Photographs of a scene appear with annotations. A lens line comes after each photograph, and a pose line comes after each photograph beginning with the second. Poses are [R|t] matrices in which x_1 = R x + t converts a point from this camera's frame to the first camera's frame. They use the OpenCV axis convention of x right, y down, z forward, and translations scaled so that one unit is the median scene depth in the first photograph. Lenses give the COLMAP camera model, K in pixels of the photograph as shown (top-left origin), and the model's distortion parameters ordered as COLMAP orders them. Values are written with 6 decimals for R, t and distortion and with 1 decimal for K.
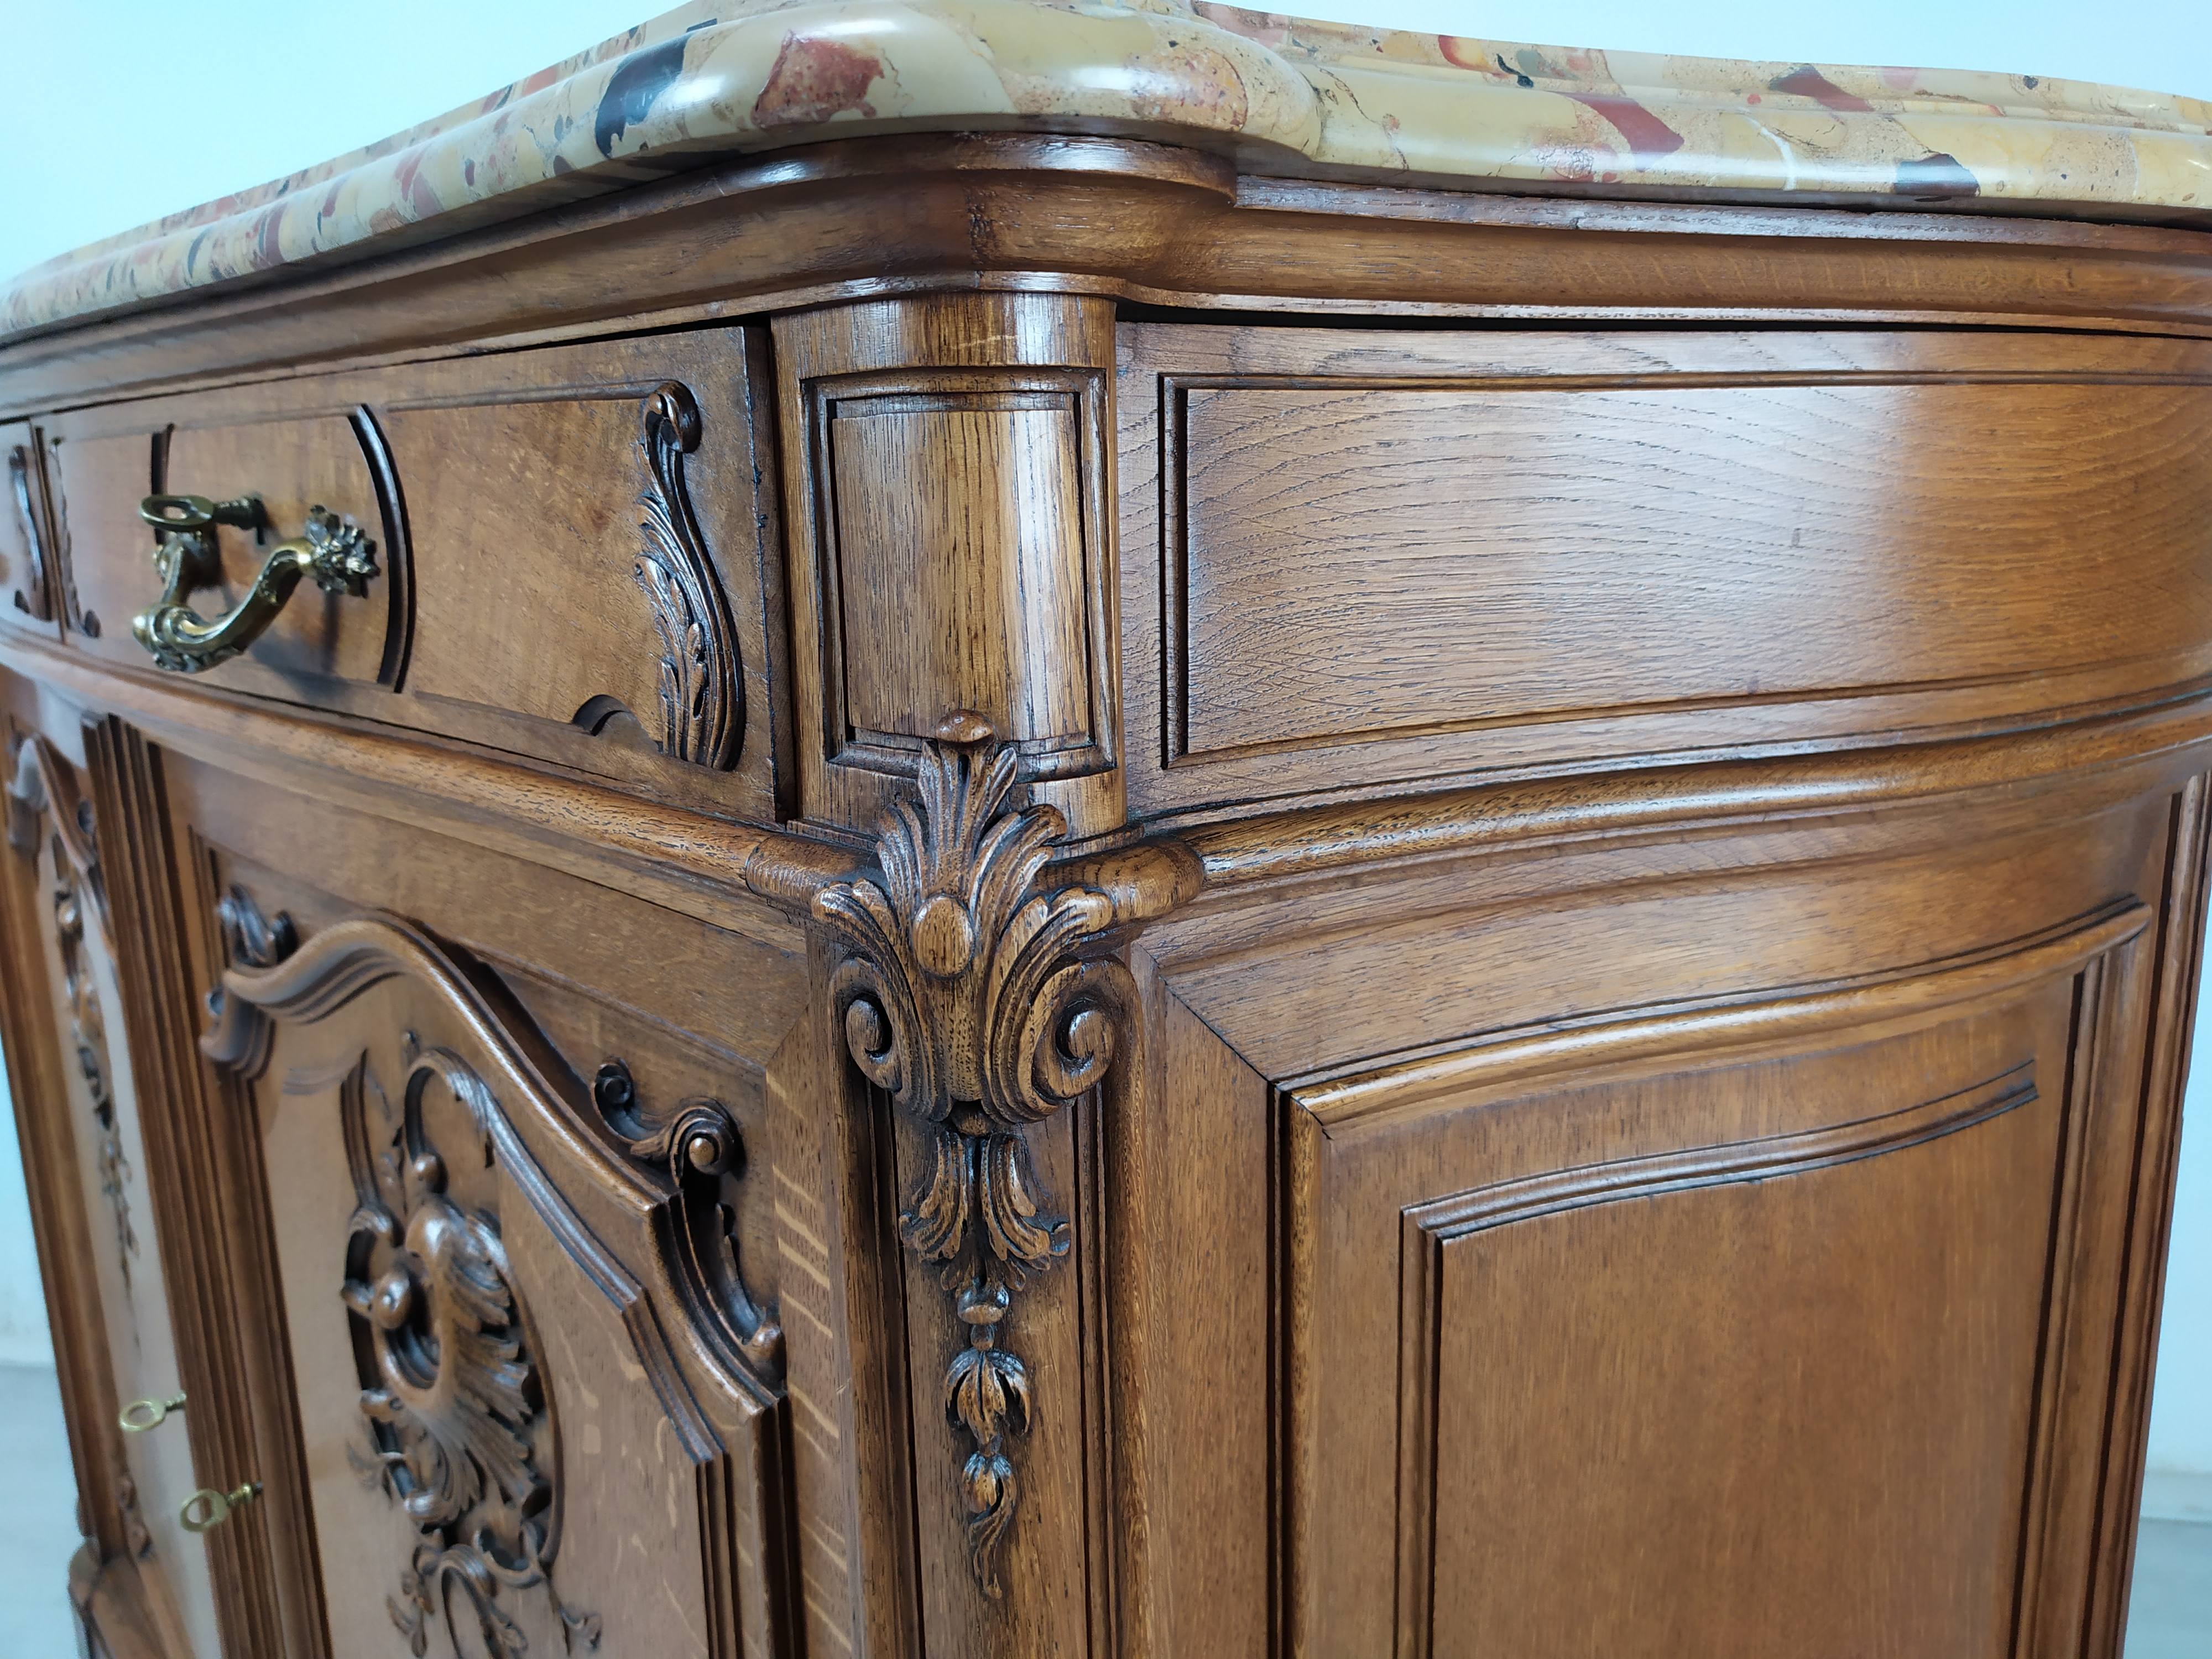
lens RADIAL K [[1698.7, 0, 1103.2], [0, 1698.7, 837.9], [0, 0, 1]] dist [0.011718, -0.013277]
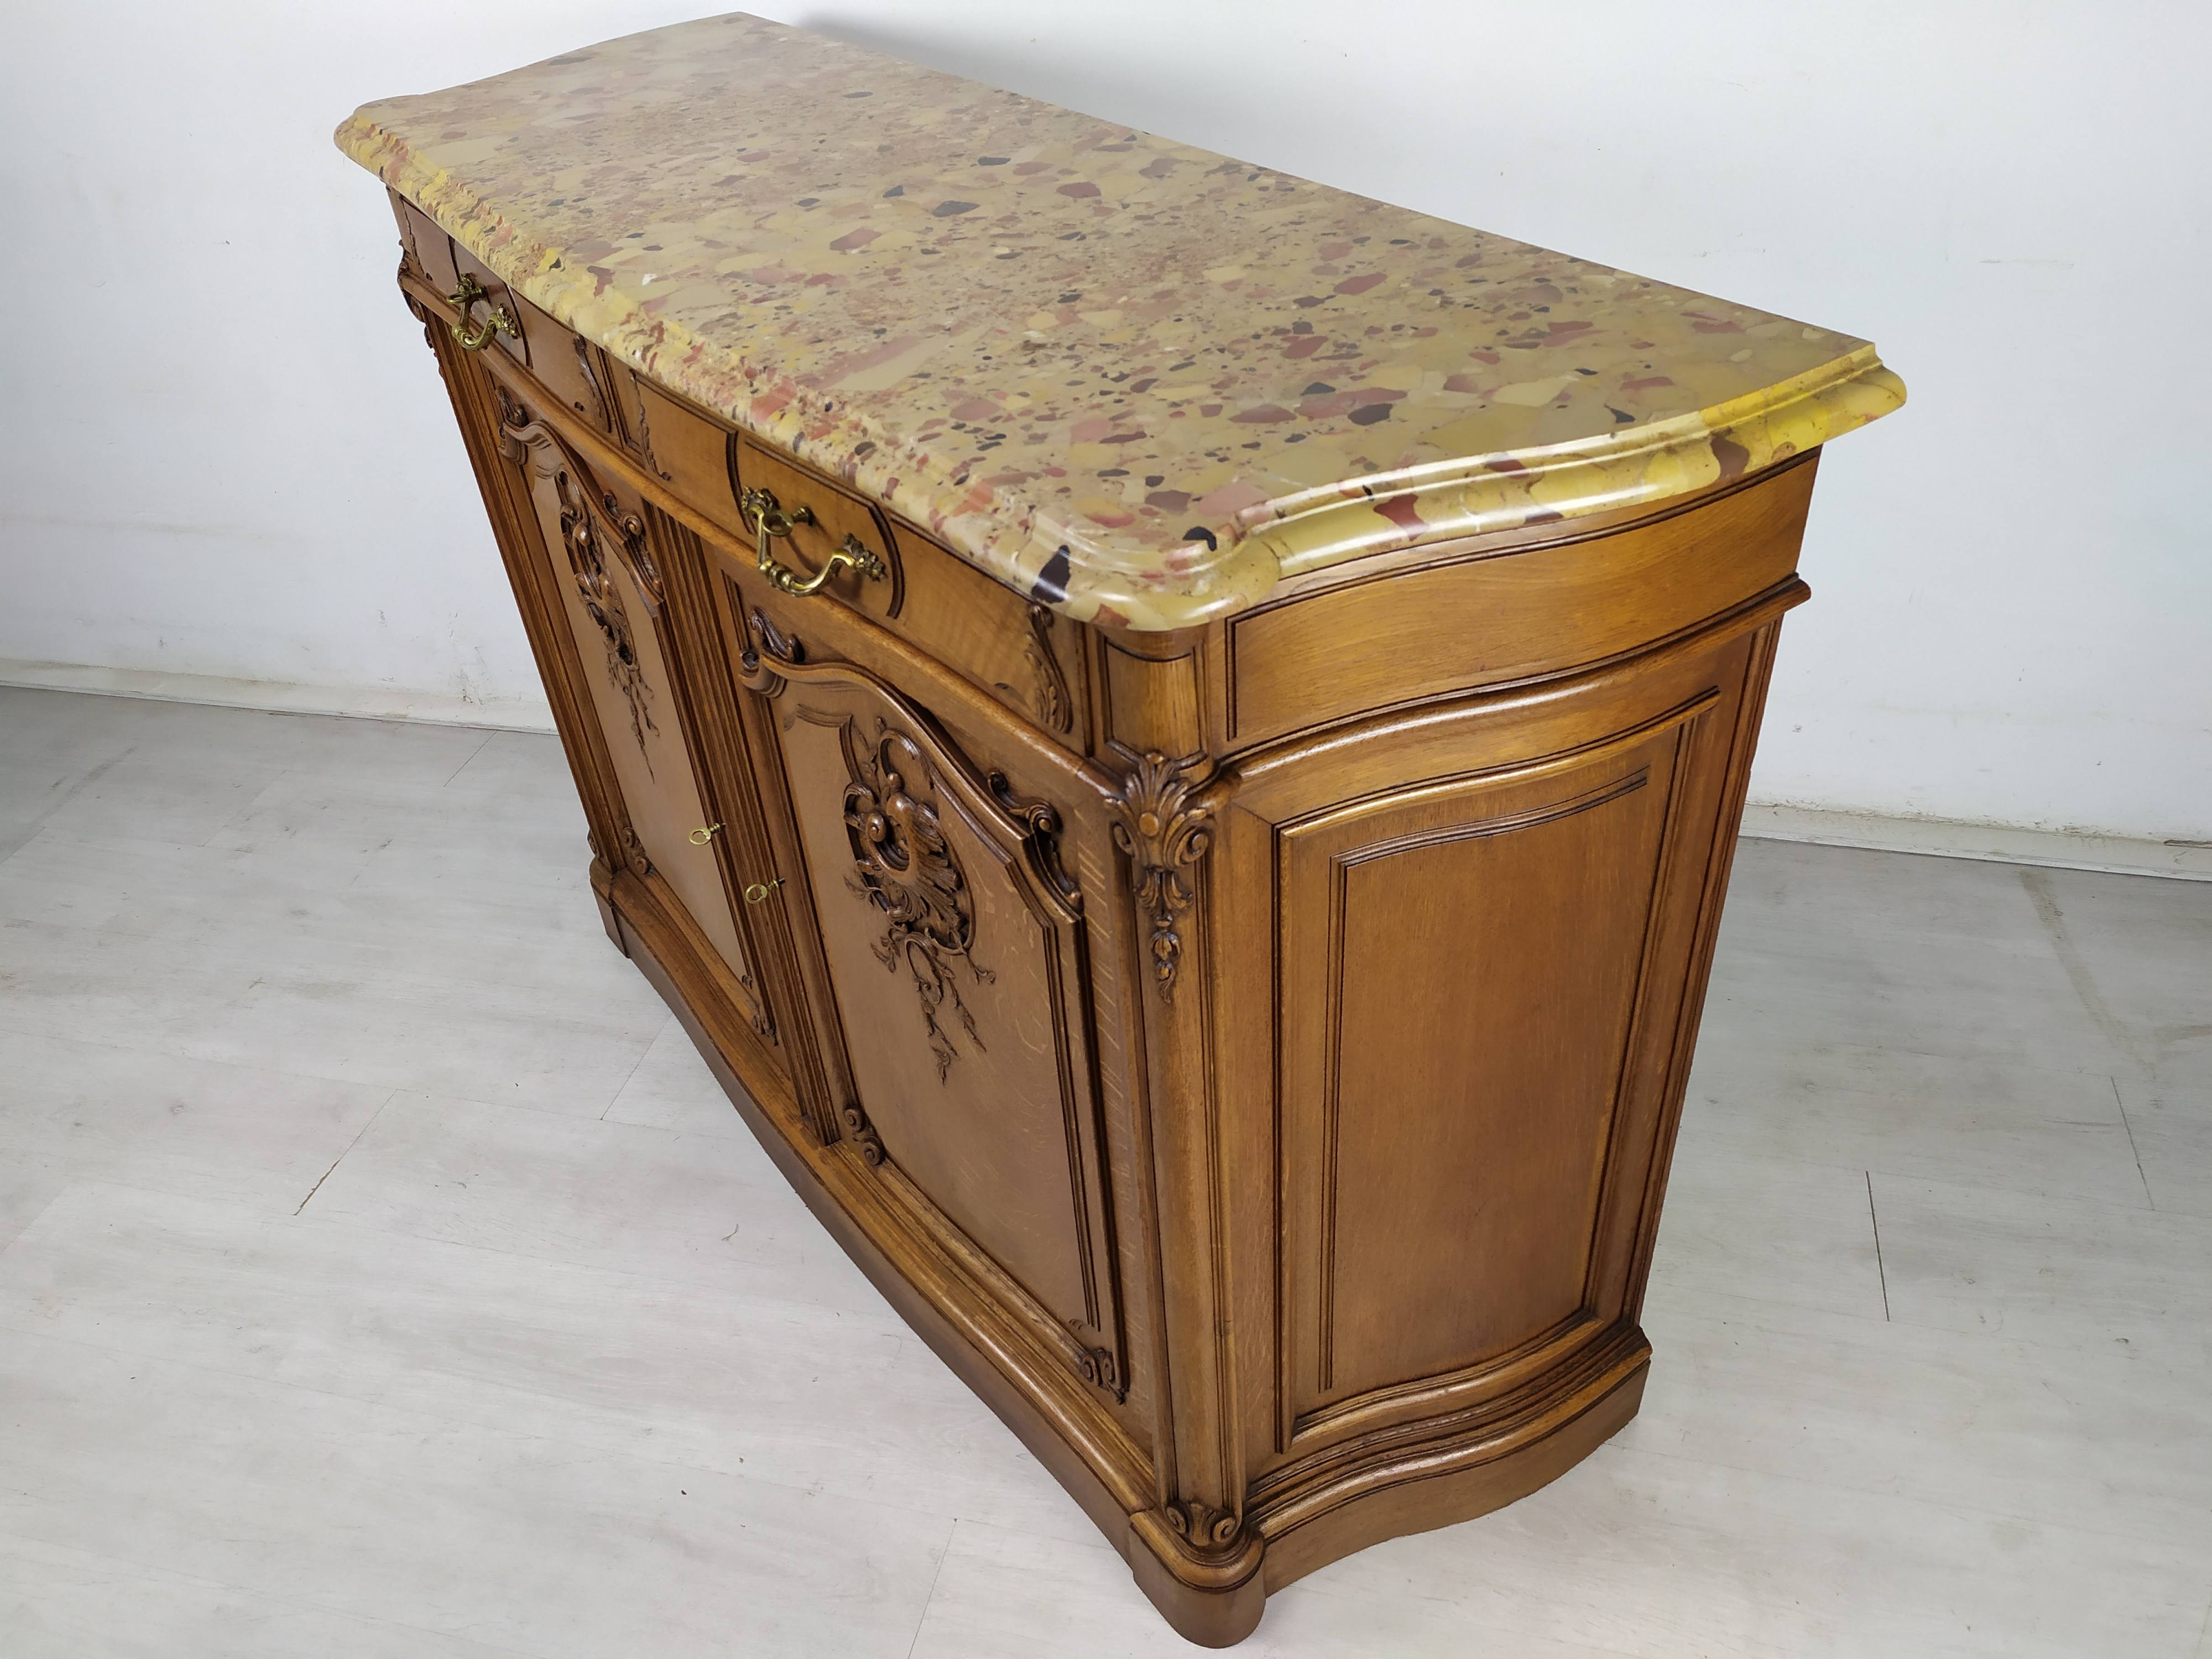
lens RADIAL K [[1660.2, 0, 1099.9], [0, 1660.2, 832.2], [0, 0, 1]] dist [0.071298, -0.084875]
pose [[0.995818, 0.013359, -0.090378, 0.061353], [0.026059, 0.906621, 0.421141, -0.856387], [0.087564, -0.421735, 0.902481, -1.219951]]
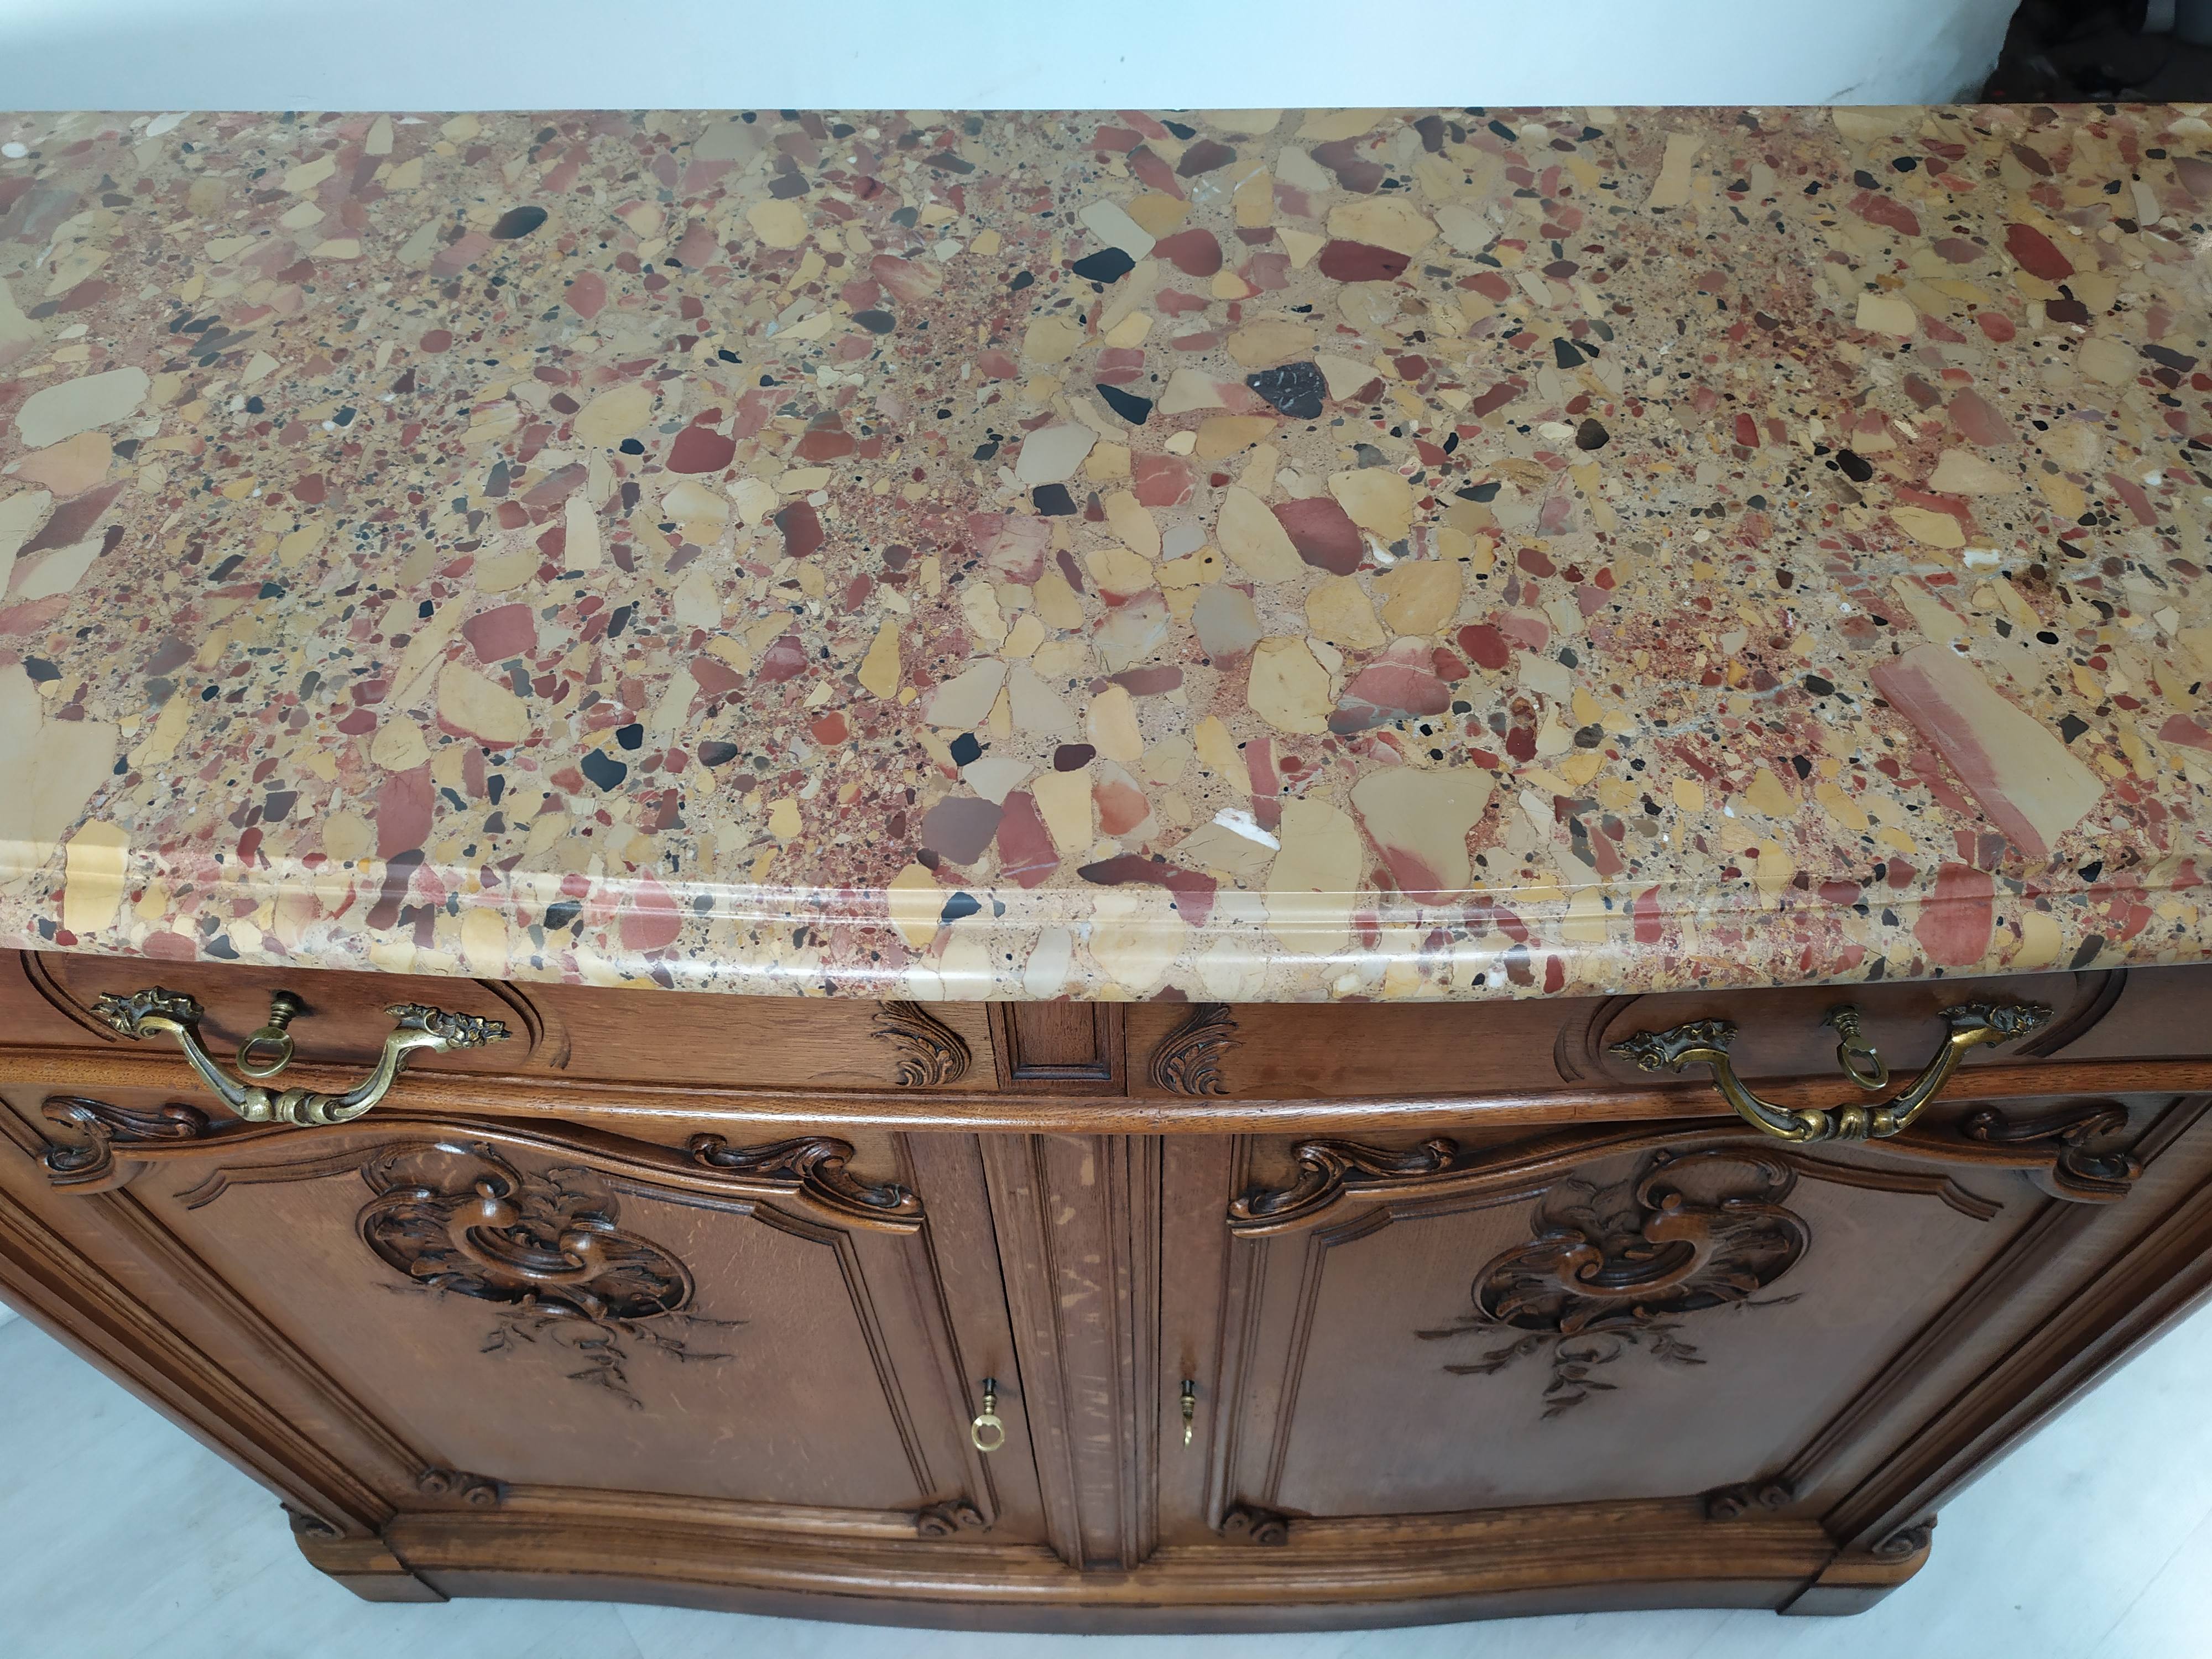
lens RADIAL K [[1668.9, 0, 1104.9], [0, 1668.9, 833.9], [0, 0, 1]] dist [0.070094, -0.106625]
pose [[0.673823, -0.580935, 0.456592, -1.648121], [0.163123, 0.719652, 0.674902, -1.466002], [-0.720662, -0.380283, 0.579682, 0.908740]]
